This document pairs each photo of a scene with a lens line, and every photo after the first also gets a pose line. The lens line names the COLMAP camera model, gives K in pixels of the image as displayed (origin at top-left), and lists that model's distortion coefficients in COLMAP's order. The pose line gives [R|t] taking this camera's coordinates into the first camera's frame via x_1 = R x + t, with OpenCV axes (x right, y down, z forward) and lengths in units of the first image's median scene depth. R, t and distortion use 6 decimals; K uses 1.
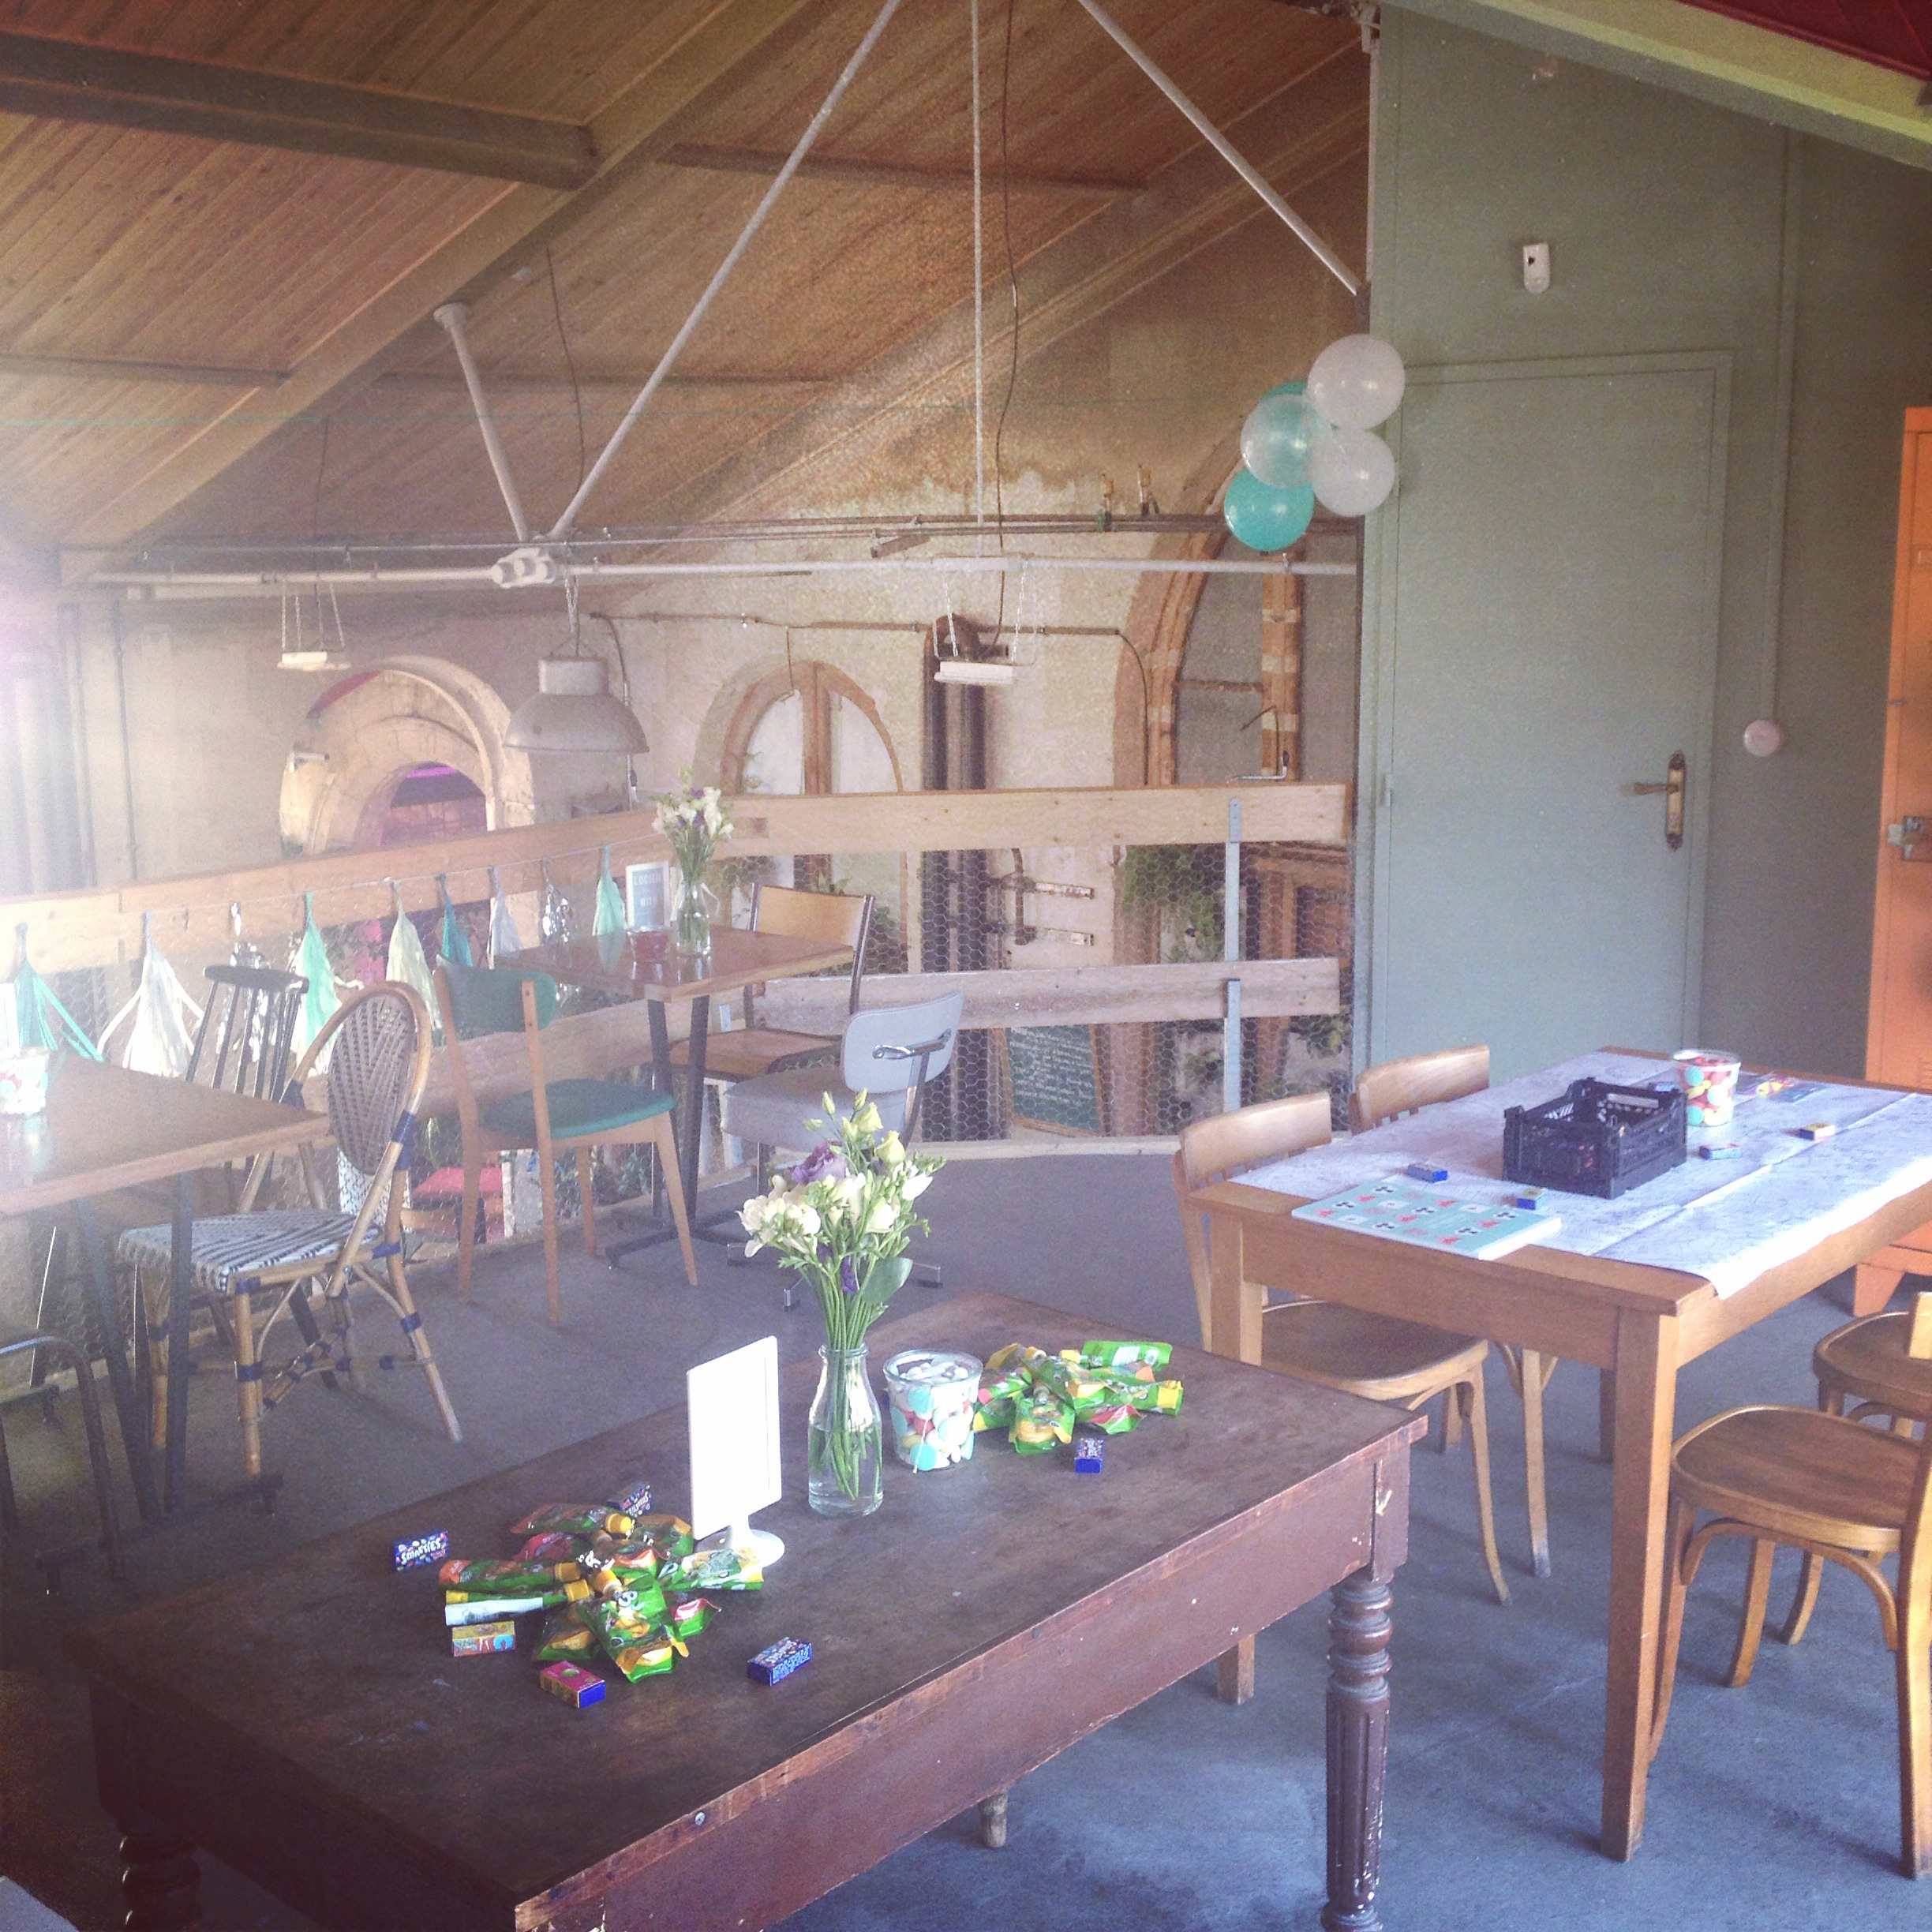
lens RADIAL K [[2298.9, 0, 966.0], [0, 2298.9, 966.0], [0, 0, 1]] dist [0.087272, 0.009484]
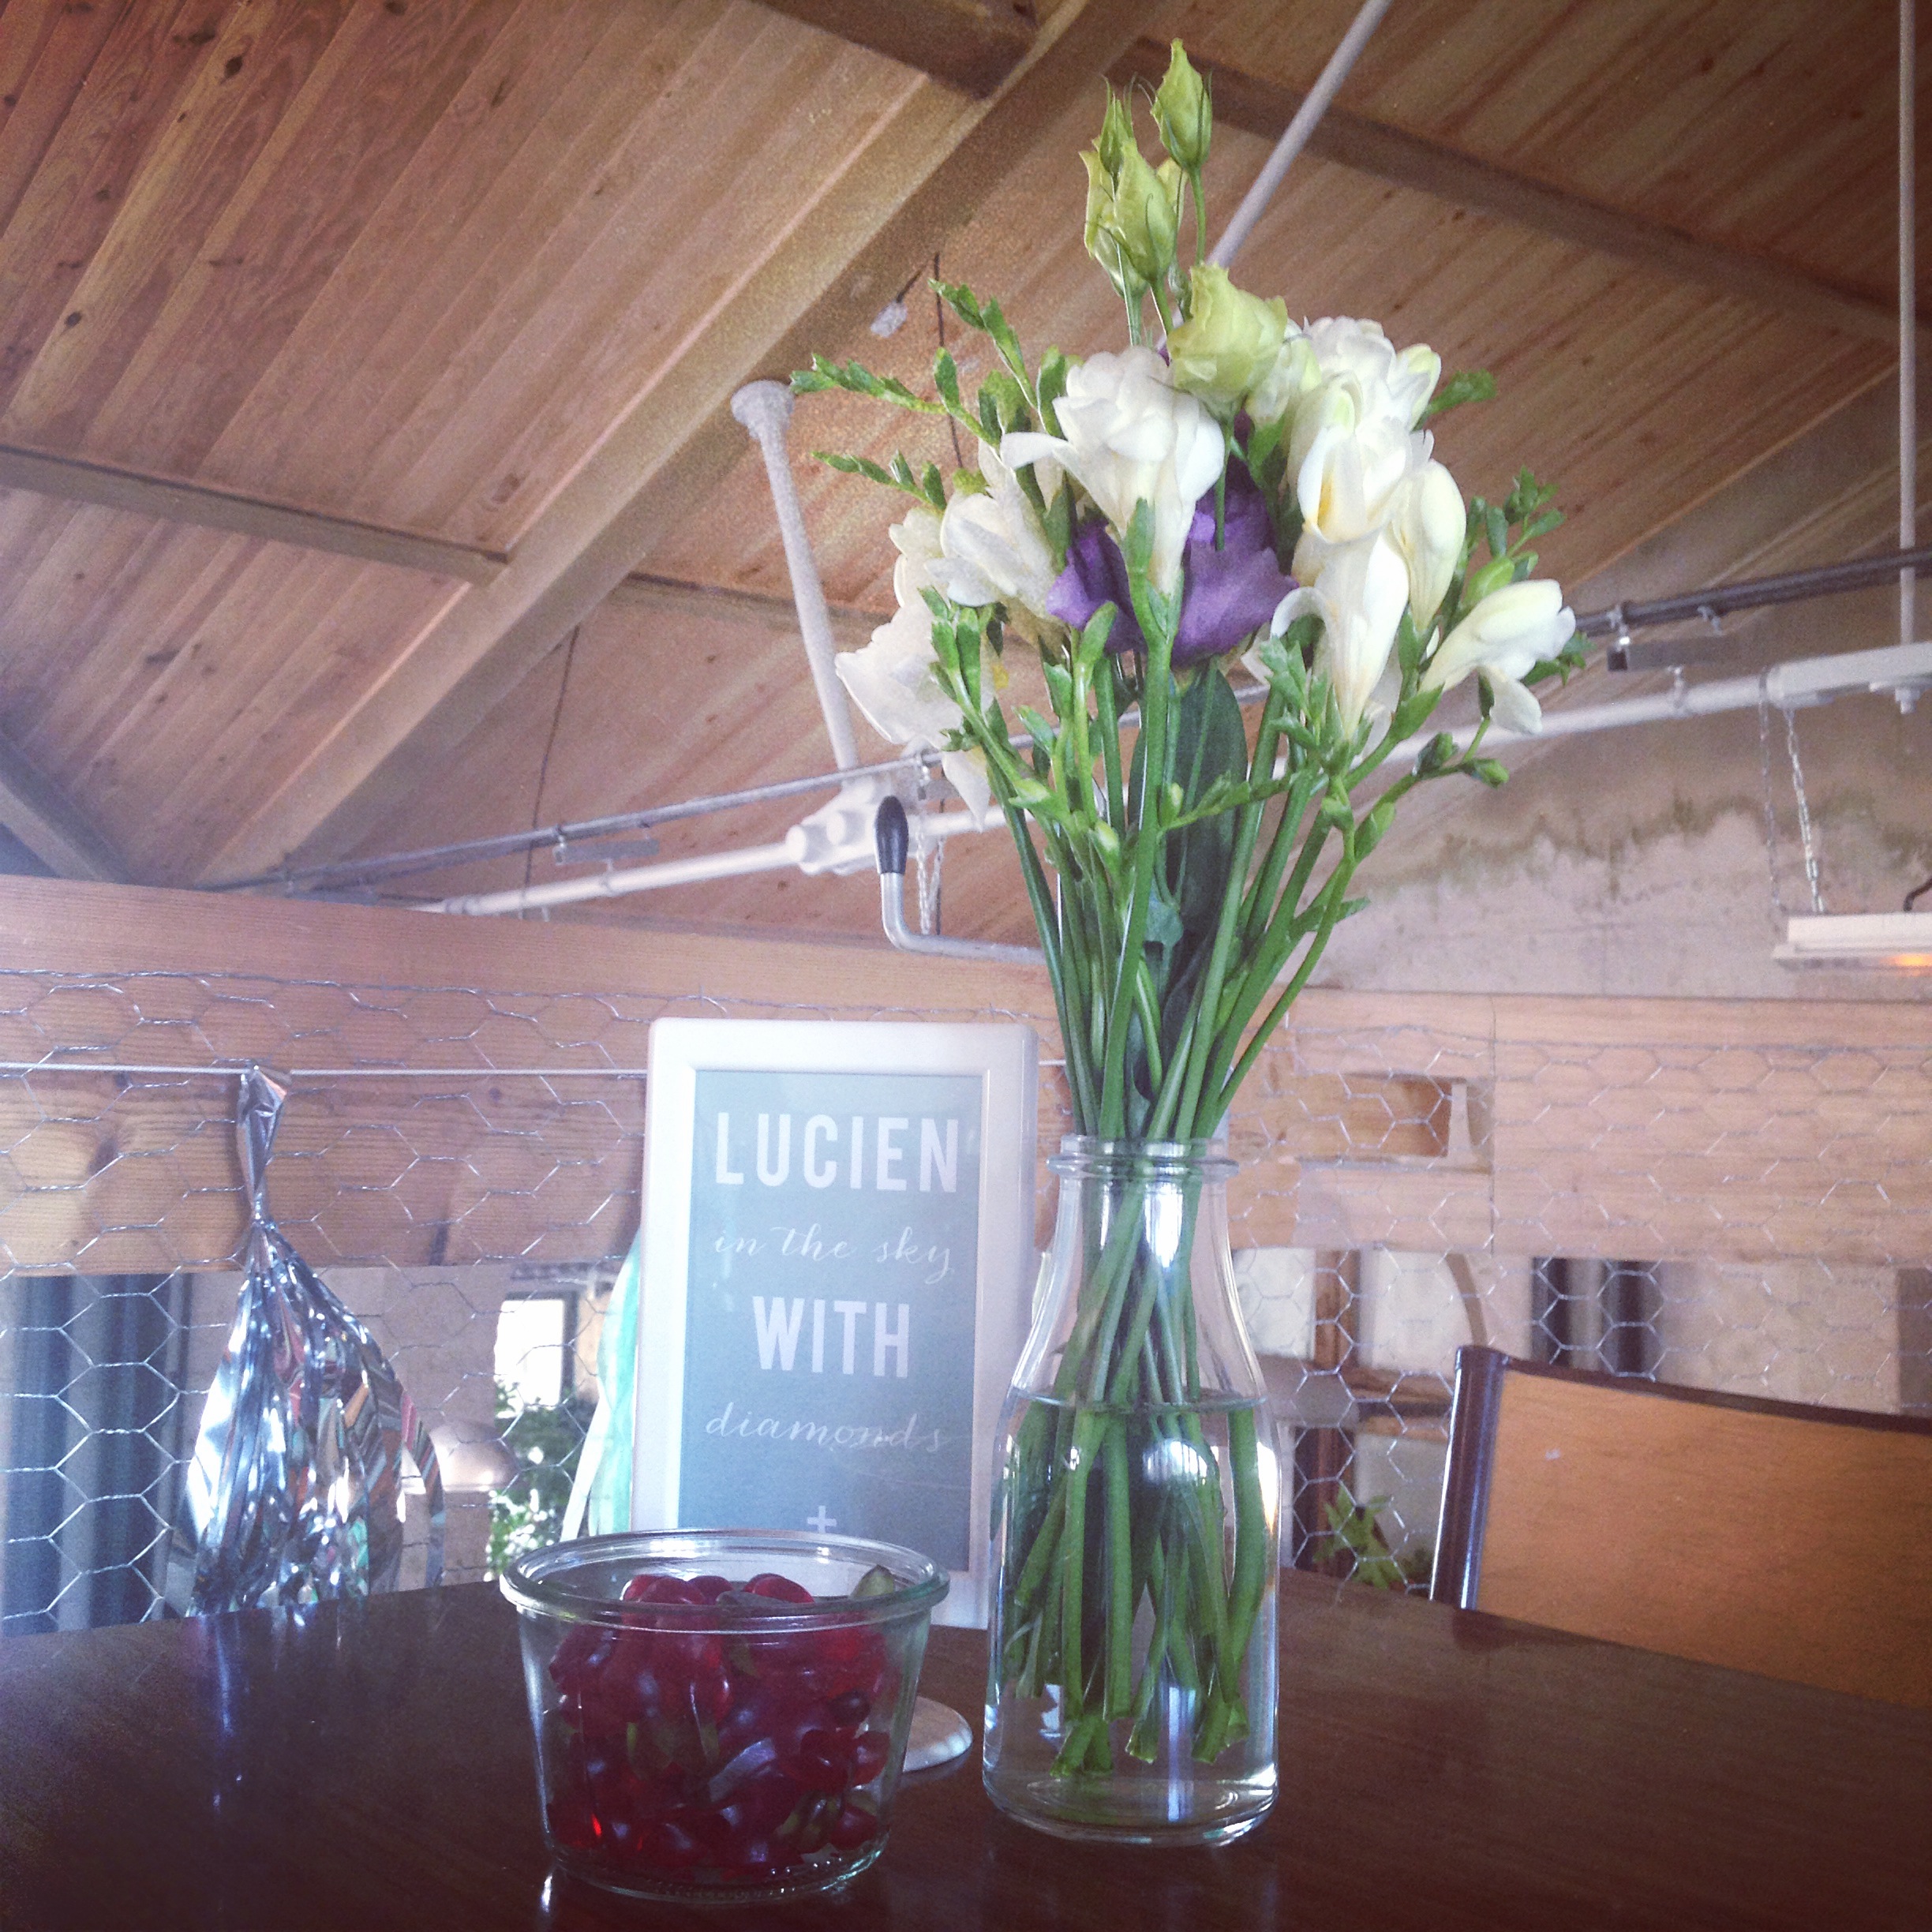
lens RADIAL K [[2298.9, 0, 966.0], [0, 2298.9, 966.0], [0, 0, 1]] dist [0.087272, 0.009484]
pose [[0.980629, 0.021088, -0.194738, -0.062355], [-0.072300, 0.962952, -0.259801, -0.008972], [0.182044, 0.268847, 0.945823, 0.523438]]
